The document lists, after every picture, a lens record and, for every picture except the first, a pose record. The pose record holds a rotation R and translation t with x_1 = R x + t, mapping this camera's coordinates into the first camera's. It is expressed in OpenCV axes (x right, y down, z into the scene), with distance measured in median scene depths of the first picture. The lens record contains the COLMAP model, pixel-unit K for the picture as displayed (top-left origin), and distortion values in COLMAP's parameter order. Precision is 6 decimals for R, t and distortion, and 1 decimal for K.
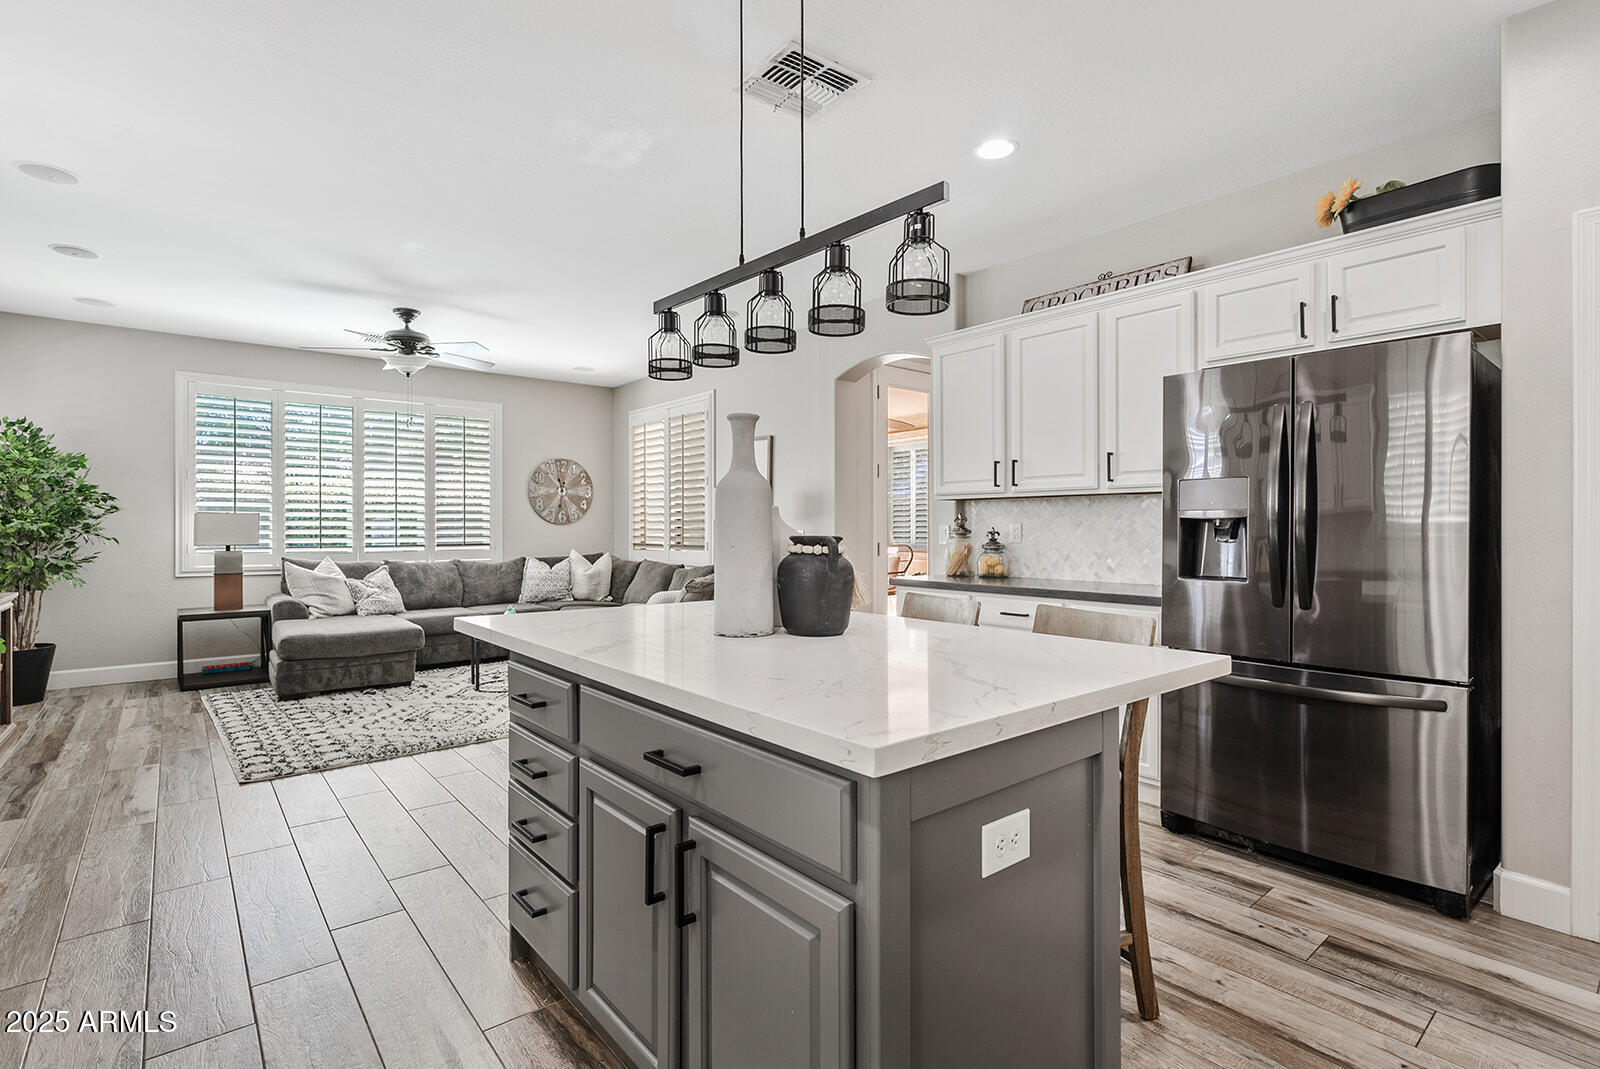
lens RADIAL K [[764.4, 0, 800.5], [0, 764.4, 531.2], [0, 0, 1]] dist [-0.003102, 0.000539]
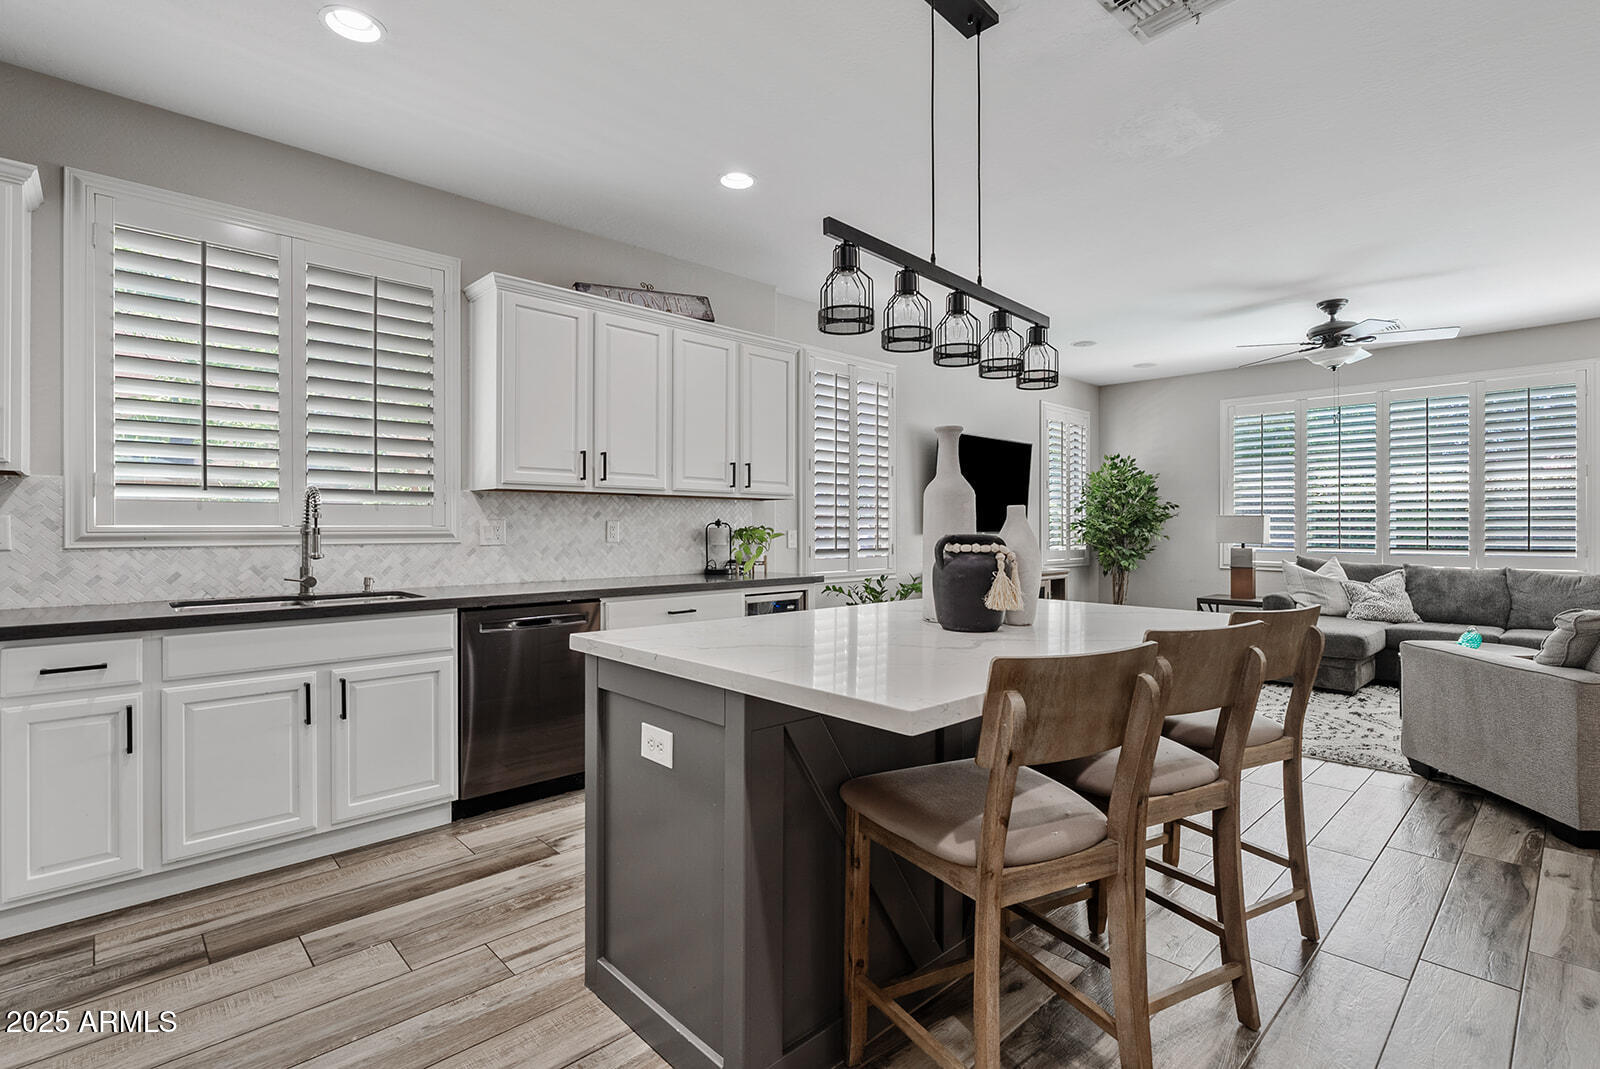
lens RADIAL K [[764.4, 0, 800.5], [0, 764.4, 531.2], [0, 0, 1]] dist [-0.003102, 0.000539]
pose [[0.079997, 0.004371, -0.996785, 0.370898], [-0.006167, 0.999973, 0.003890, -0.000312], [0.996776, 0.005836, 0.080022, 0.248559]]
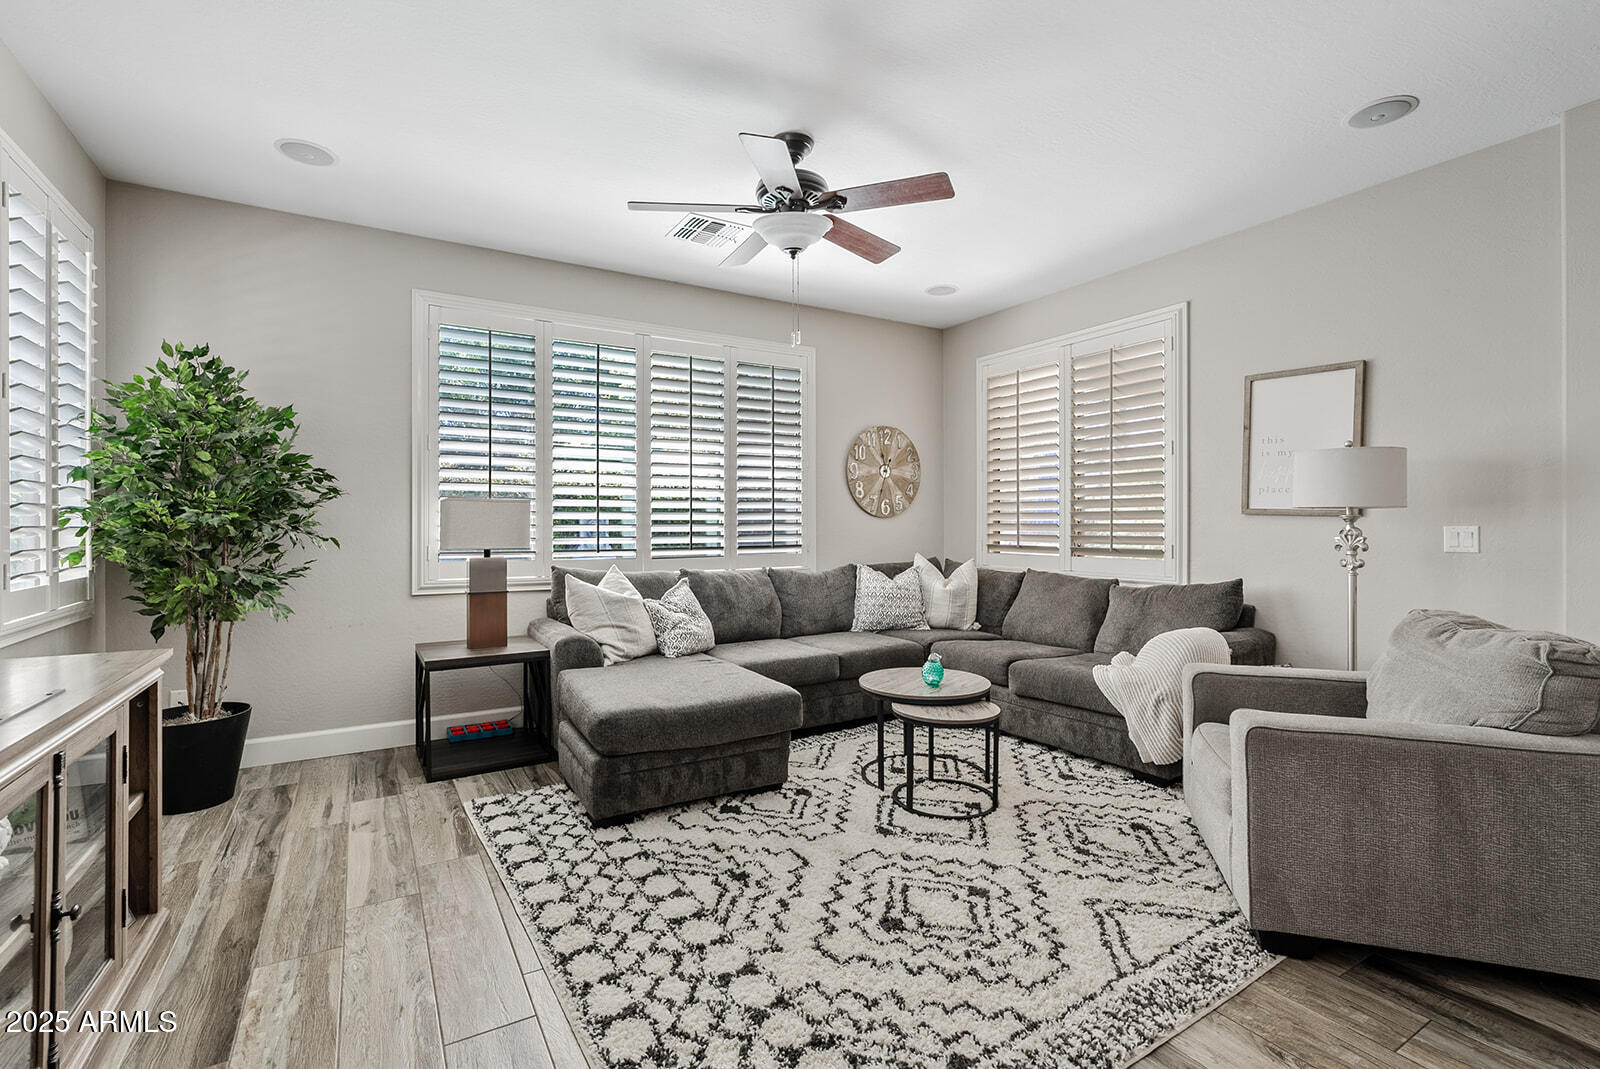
lens RADIAL K [[726.3, 0, 801.0], [0, 726.3, 525.5], [0, 0, 1]] dist [-0.007258, -0.000256]
pose [[0.989367, 0.001018, -0.145434, -0.414652], [-0.001112, 0.999999, -0.000569, -0.001474], [0.145433, 0.000725, 0.989368, 0.447347]]
